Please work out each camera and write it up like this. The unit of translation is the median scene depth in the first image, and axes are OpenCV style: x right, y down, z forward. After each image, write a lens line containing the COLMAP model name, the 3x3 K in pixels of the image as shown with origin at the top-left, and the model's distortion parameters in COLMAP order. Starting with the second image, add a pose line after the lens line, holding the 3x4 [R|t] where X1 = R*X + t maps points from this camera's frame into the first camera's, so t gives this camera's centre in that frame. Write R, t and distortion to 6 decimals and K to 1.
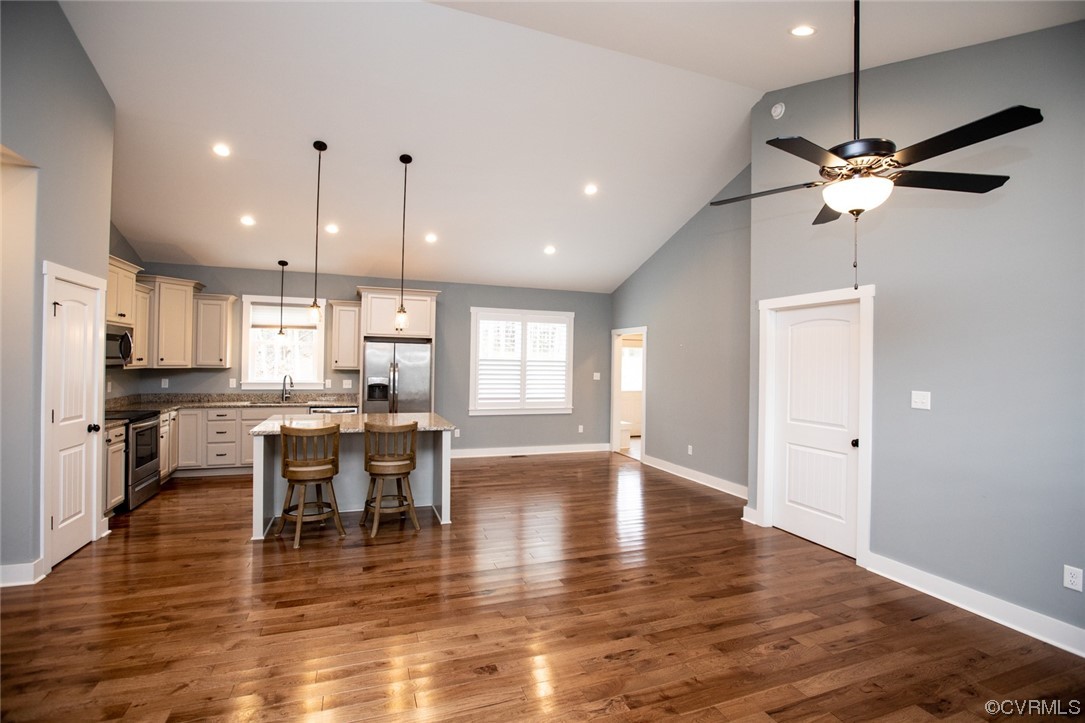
lens RADIAL K [[495.1, 0, 537.7], [0, 495.1, 359.3], [0, 0, 1]] dist [-0.057489, 0.020591]
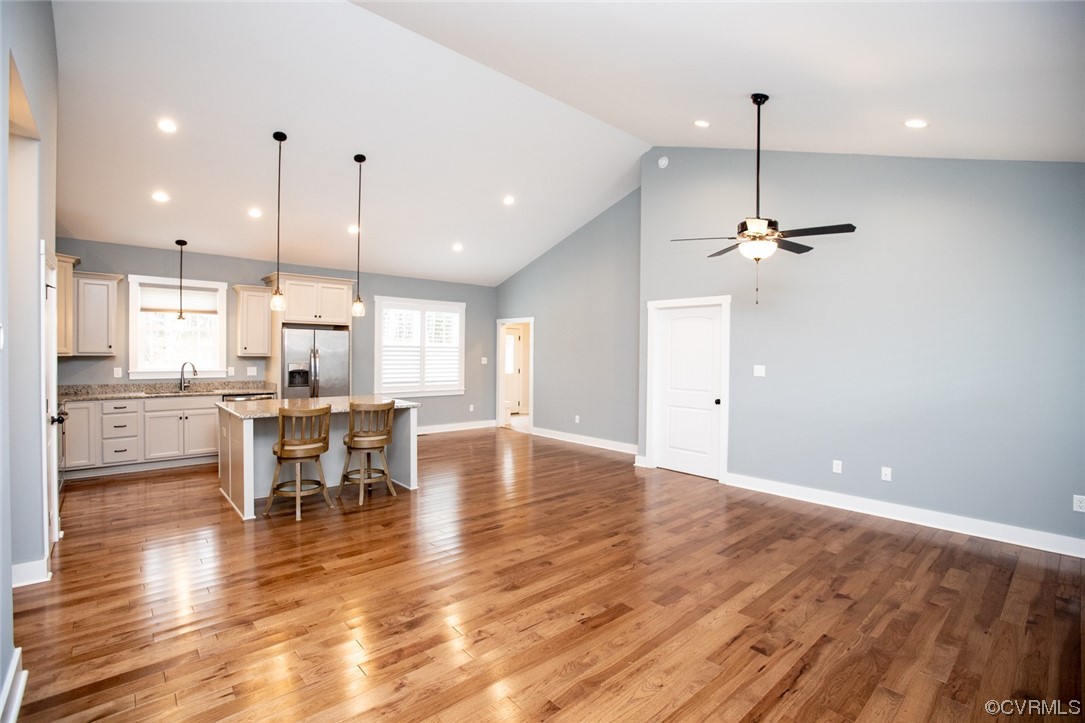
lens RADIAL K [[495.1, 0, 537.7], [0, 495.1, 359.3], [0, 0, 1]] dist [-0.057489, 0.020591]
pose [[0.931591, -0.010613, 0.363353, -0.229609], [0.000798, 0.999631, 0.027150, 0.001078], [-0.363507, -0.025003, 0.931256, -0.112392]]
